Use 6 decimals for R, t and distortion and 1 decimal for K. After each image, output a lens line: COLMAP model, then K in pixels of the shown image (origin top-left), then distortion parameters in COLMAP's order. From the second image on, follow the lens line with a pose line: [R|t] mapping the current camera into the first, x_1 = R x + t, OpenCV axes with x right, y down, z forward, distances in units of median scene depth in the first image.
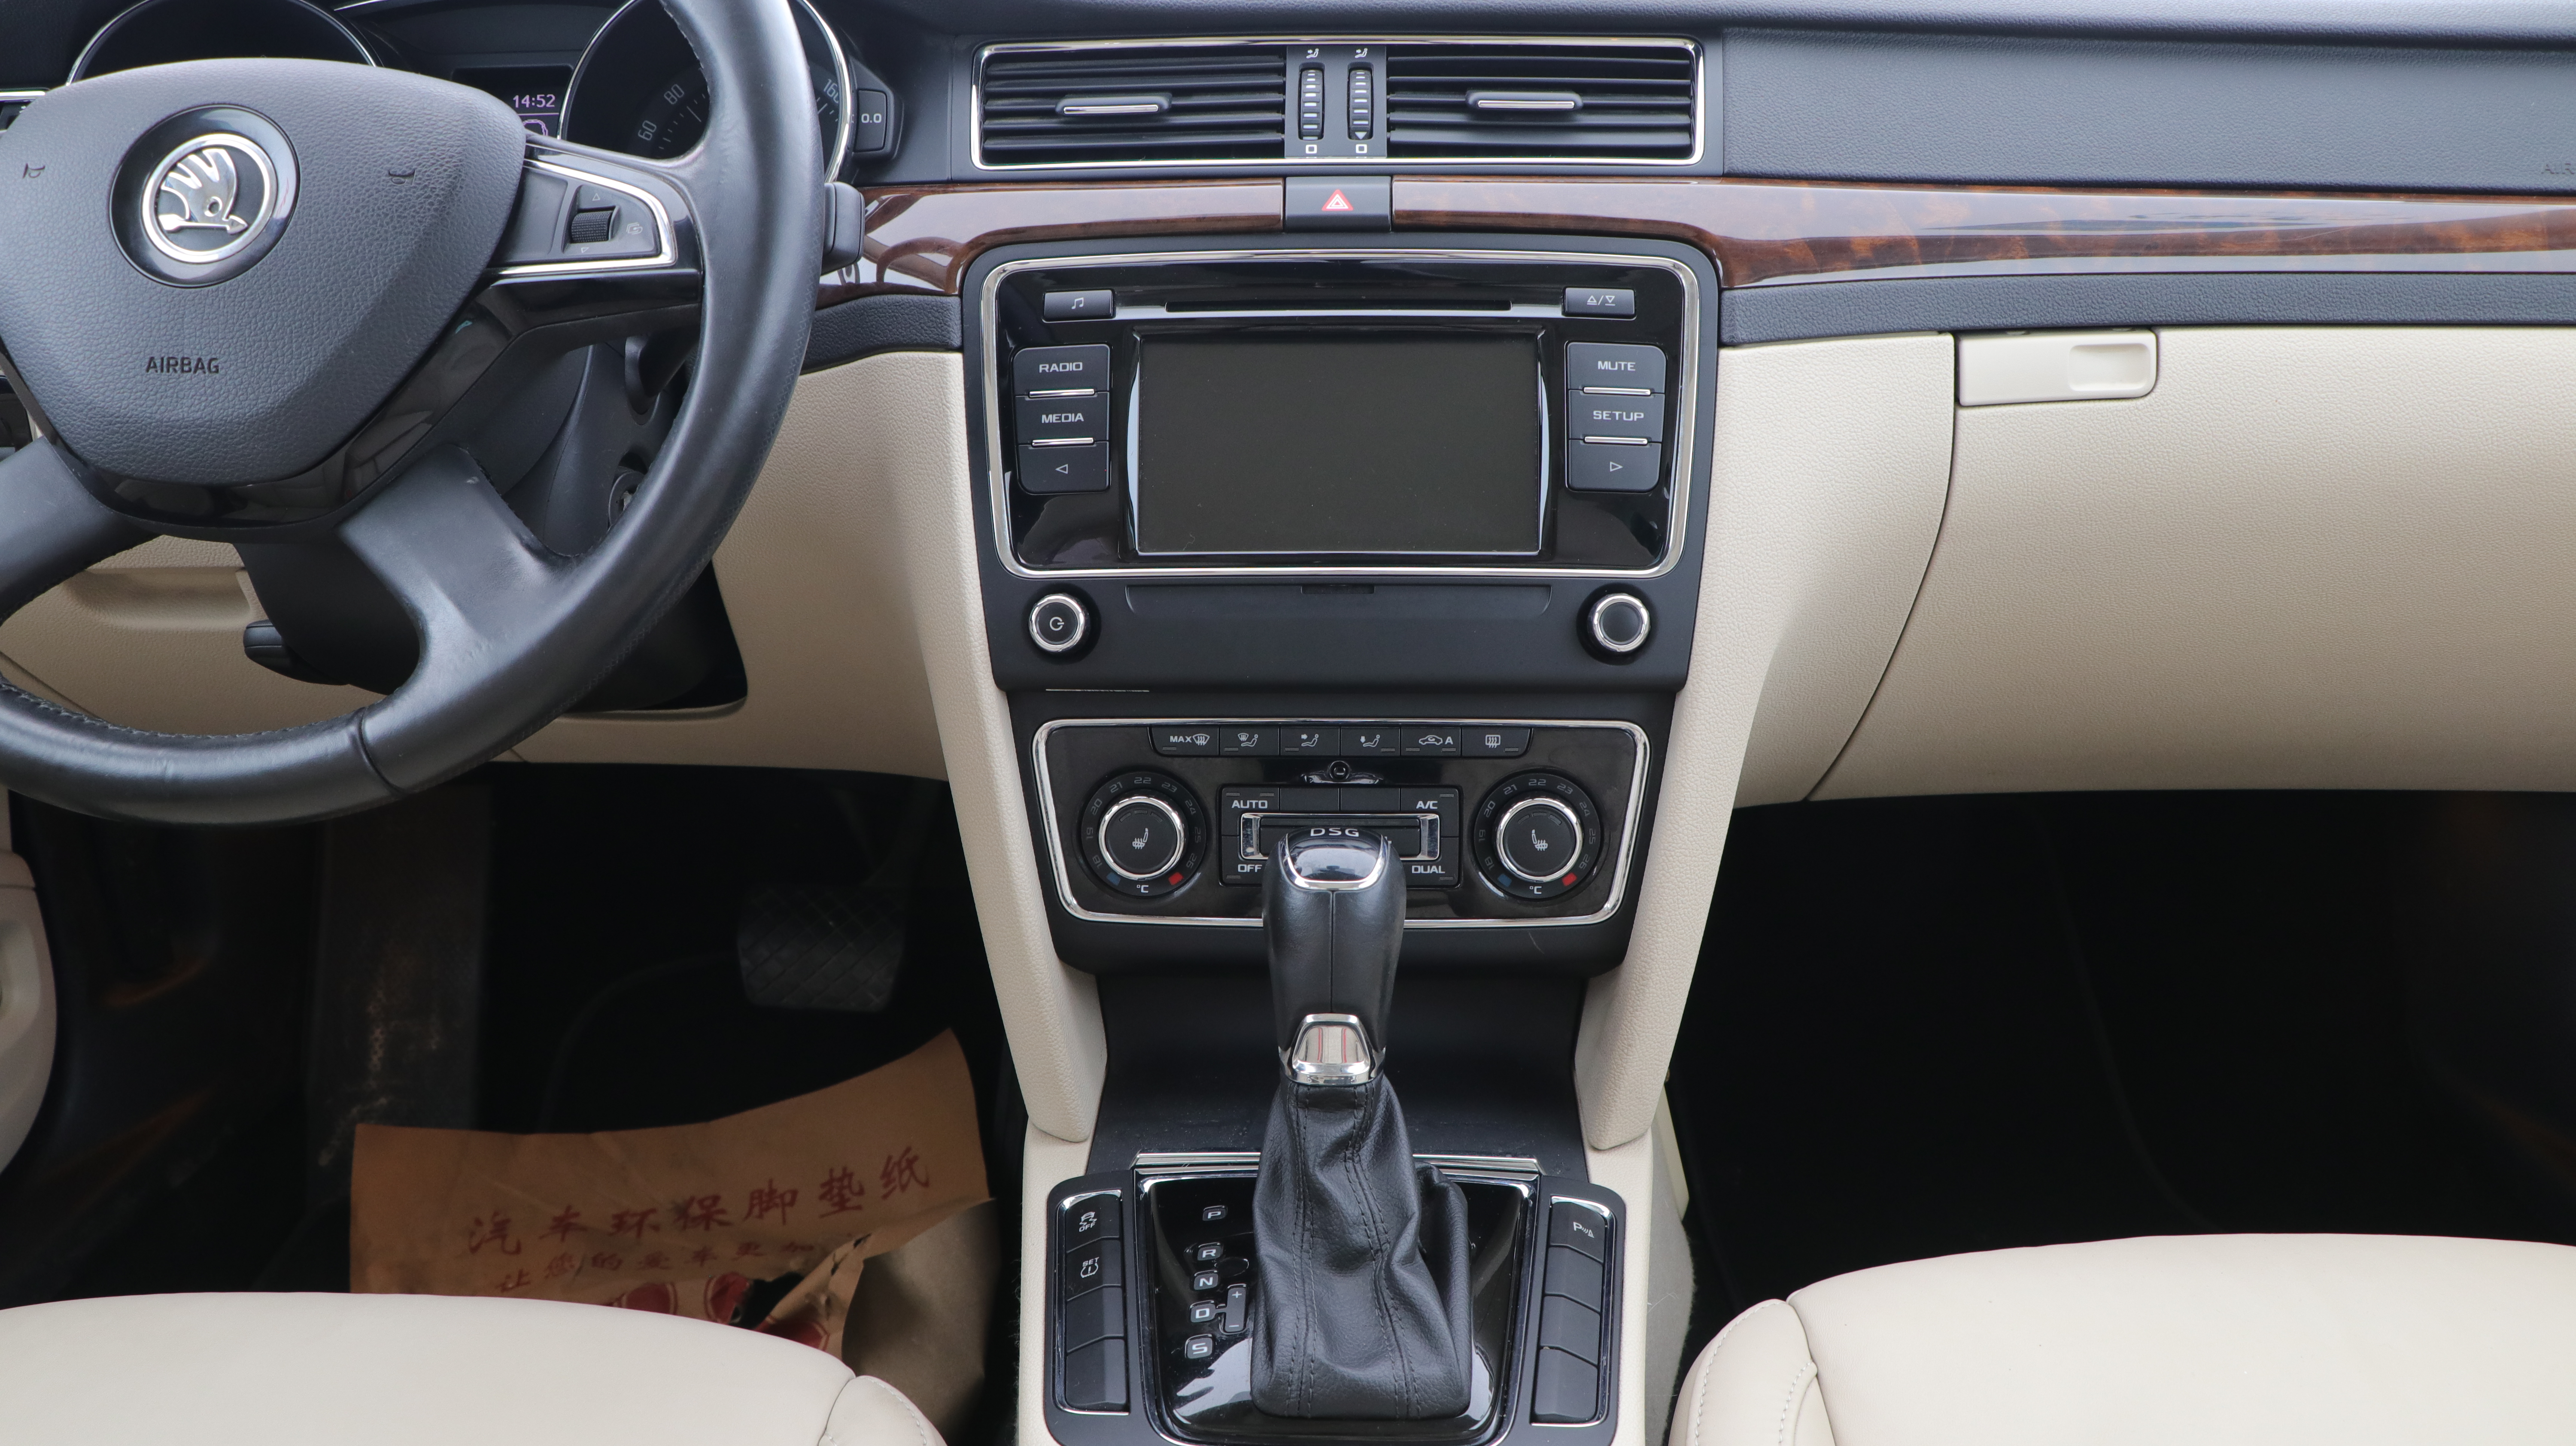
lens RADIAL K [[2111.3, 0, 1288.0], [0, 2111.3, 723.0], [0, 0, 1]] dist [-0.185531, 0.133605]
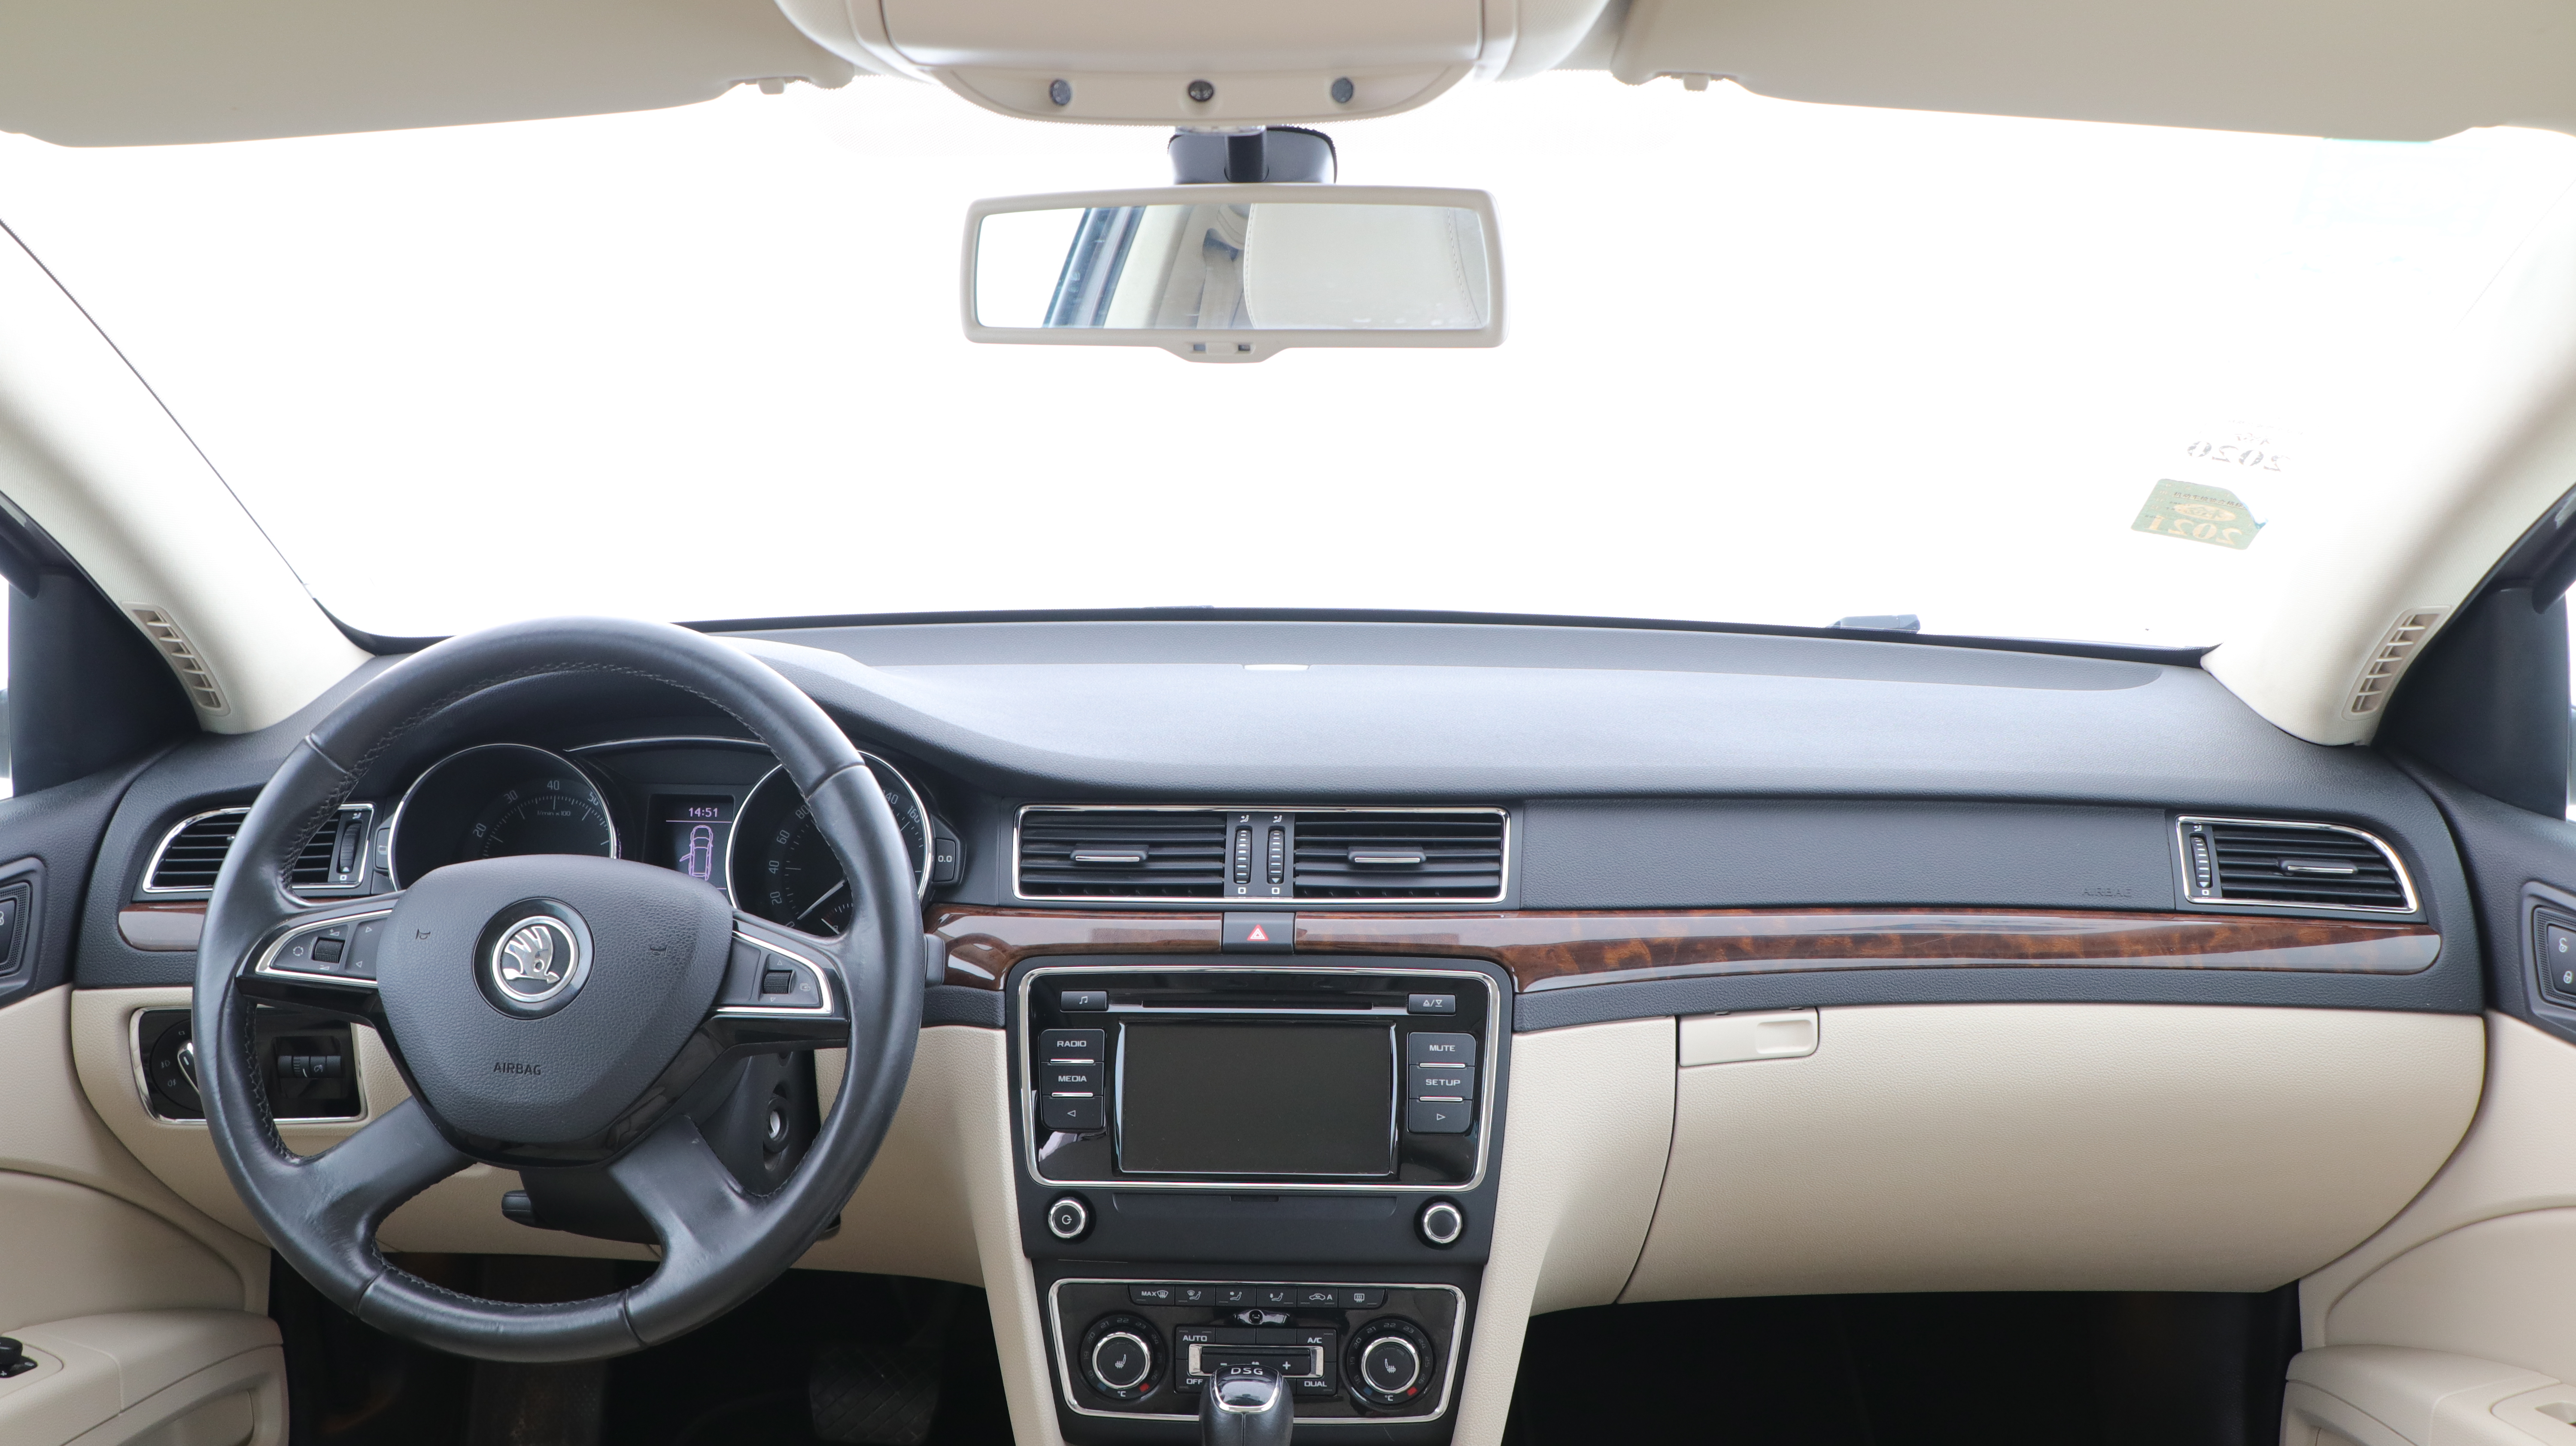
lens RADIAL K [[2068.4, 0, 1288.0], [0, 2068.4, 723.0], [0, 0, 1]] dist [-0.193280, 0.147195]
pose [[0.999938, 0.009590, 0.005713, 0.035013], [-0.008467, 0.985107, -0.171731, -0.142813], [-0.007275, 0.171672, 0.985127, -0.480150]]
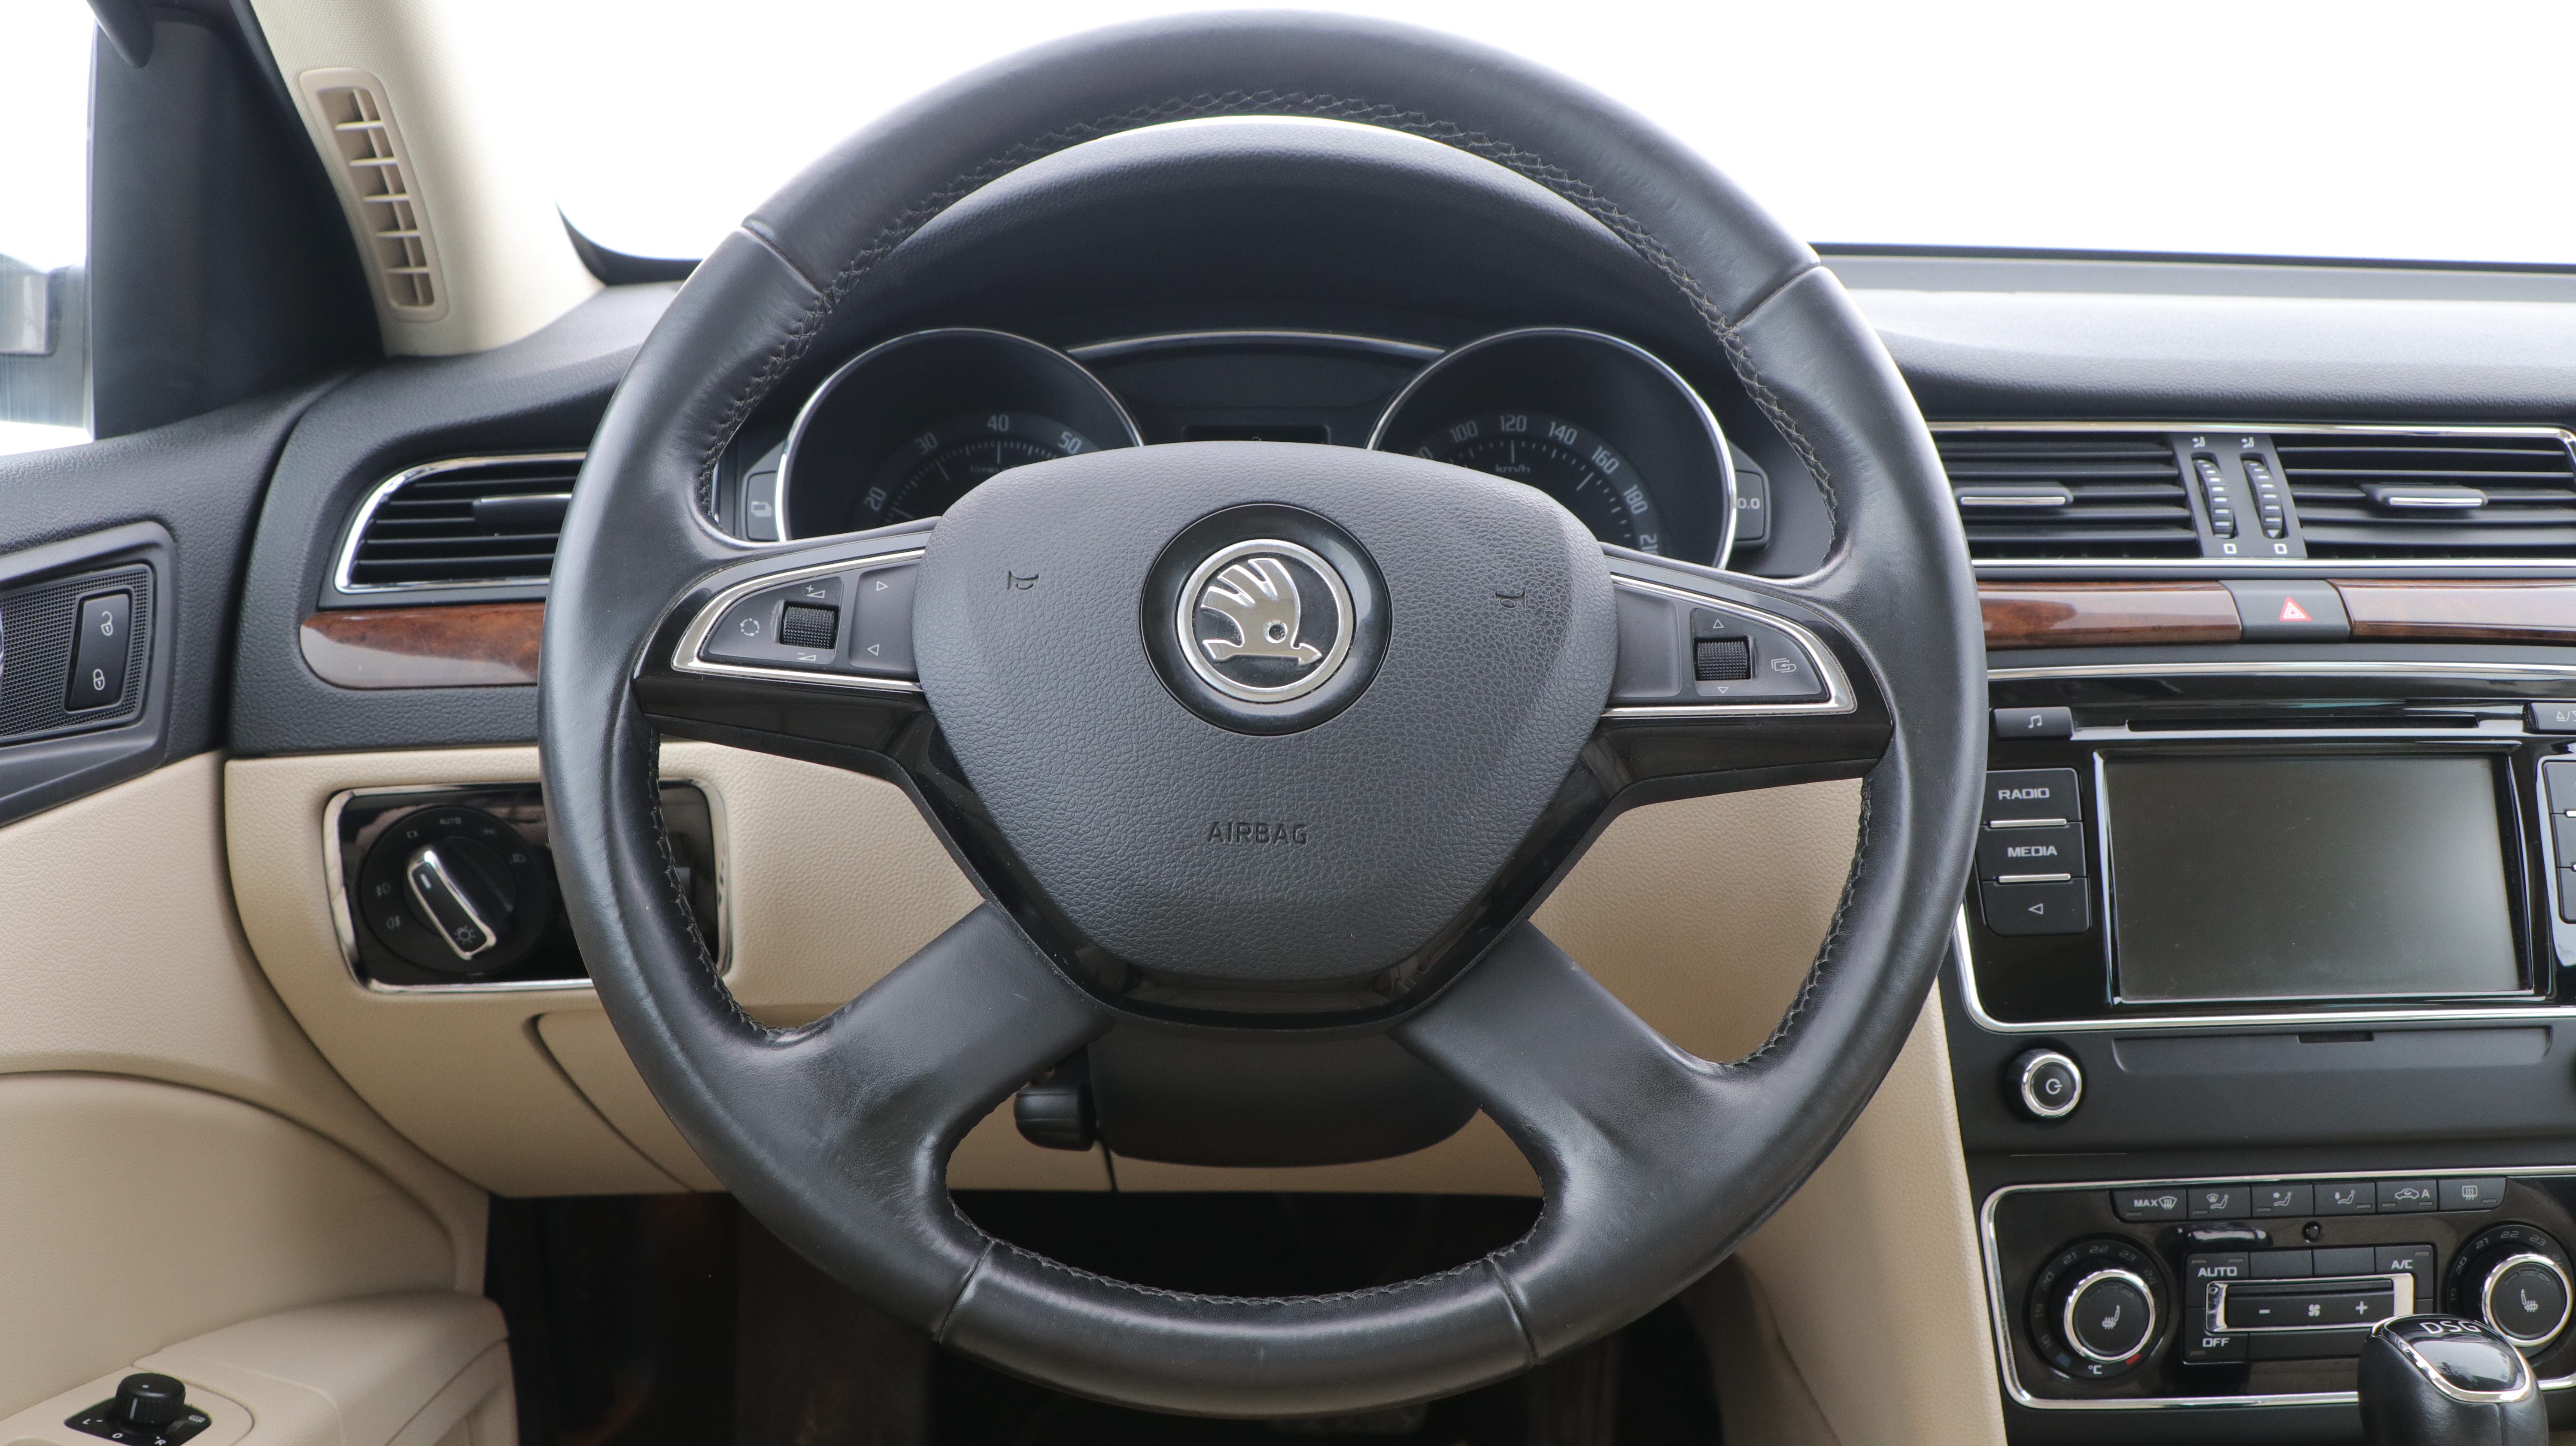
lens RADIAL K [[2068.4, 0, 1288.0], [0, 2068.4, 723.0], [0, 0, 1]] dist [-0.193280, 0.147195]
pose [[0.998810, -0.006113, 0.048377, -0.458488], [0.011998, 0.992418, -0.122321, -0.096587], [-0.047262, 0.122756, 0.991311, 0.152550]]
